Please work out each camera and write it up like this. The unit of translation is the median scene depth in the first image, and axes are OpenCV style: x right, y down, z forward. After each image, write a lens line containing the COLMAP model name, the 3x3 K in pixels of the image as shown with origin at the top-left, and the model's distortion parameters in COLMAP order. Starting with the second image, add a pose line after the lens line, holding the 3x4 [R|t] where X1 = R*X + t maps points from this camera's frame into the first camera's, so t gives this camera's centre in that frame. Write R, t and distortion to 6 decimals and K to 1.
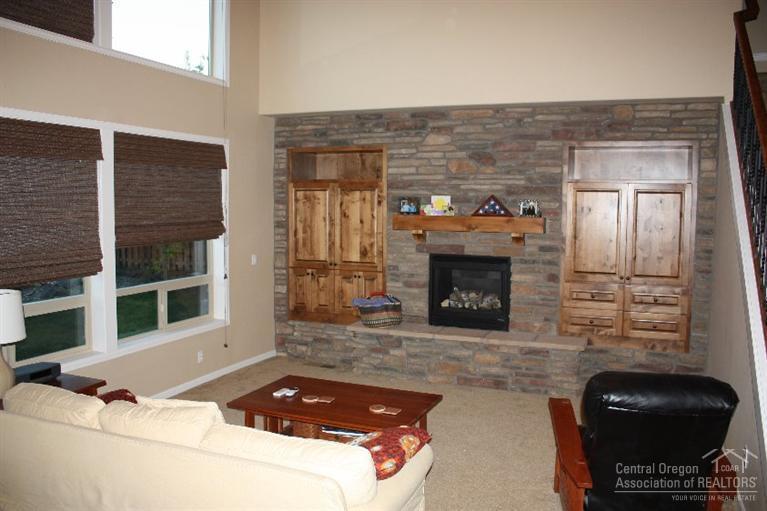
lens RADIAL K [[640.6, 0, 383.5], [0, 640.6, 255.5], [0, 0, 1]] dist [-0.165488, 0.128451]
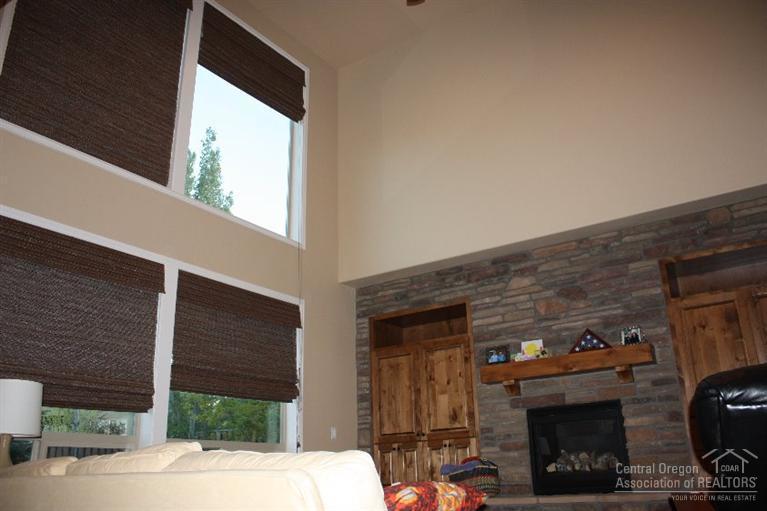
lens RADIAL K [[640.6, 0, 383.5], [0, 640.6, 255.5], [0, 0, 1]] dist [-0.165488, 0.128451]
pose [[0.978904, -0.100980, -0.177622, 0.056348], [0.019480, 0.911500, -0.410838, 0.159315], [0.203389, 0.398711, 0.894239, 0.114242]]
